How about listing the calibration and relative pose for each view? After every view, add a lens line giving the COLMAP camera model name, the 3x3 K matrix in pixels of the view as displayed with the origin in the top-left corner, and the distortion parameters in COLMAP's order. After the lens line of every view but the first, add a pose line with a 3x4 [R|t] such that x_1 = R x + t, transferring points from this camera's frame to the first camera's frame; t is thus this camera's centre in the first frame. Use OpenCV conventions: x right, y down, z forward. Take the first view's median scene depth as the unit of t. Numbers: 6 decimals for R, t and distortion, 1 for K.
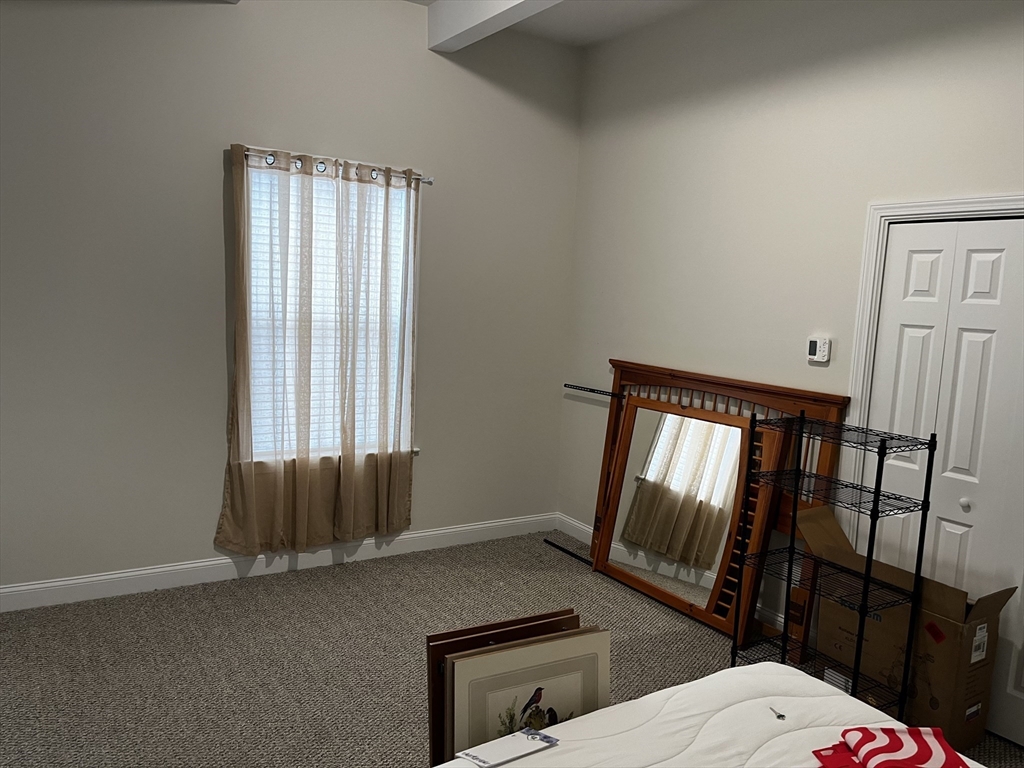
lens RADIAL K [[777.5, 0, 509.6], [0, 777.5, 383.0], [0, 0, 1]] dist [0.058407, -0.098485]
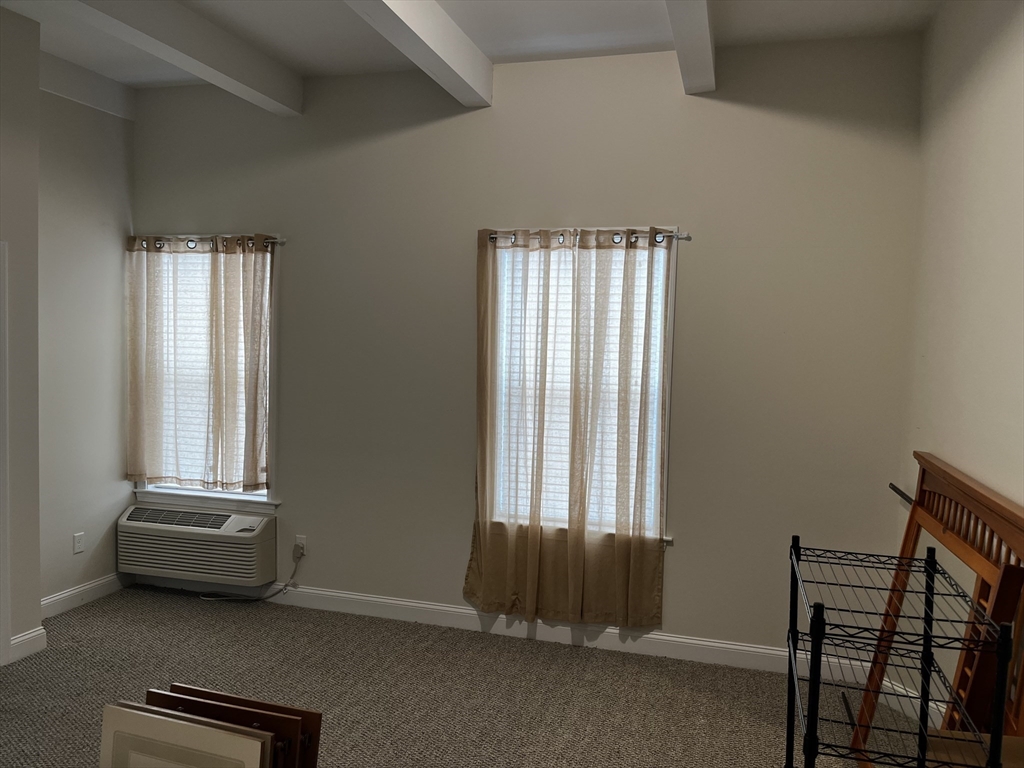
lens RADIAL K [[777.5, 0, 509.6], [0, 777.5, 383.0], [0, 0, 1]] dist [0.058407, -0.098485]
pose [[0.663879, 0.003931, -0.747829, 0.463754], [-0.082900, 0.994210, -0.068368, -0.014762], [0.743231, 0.107383, 0.660361, 0.295790]]
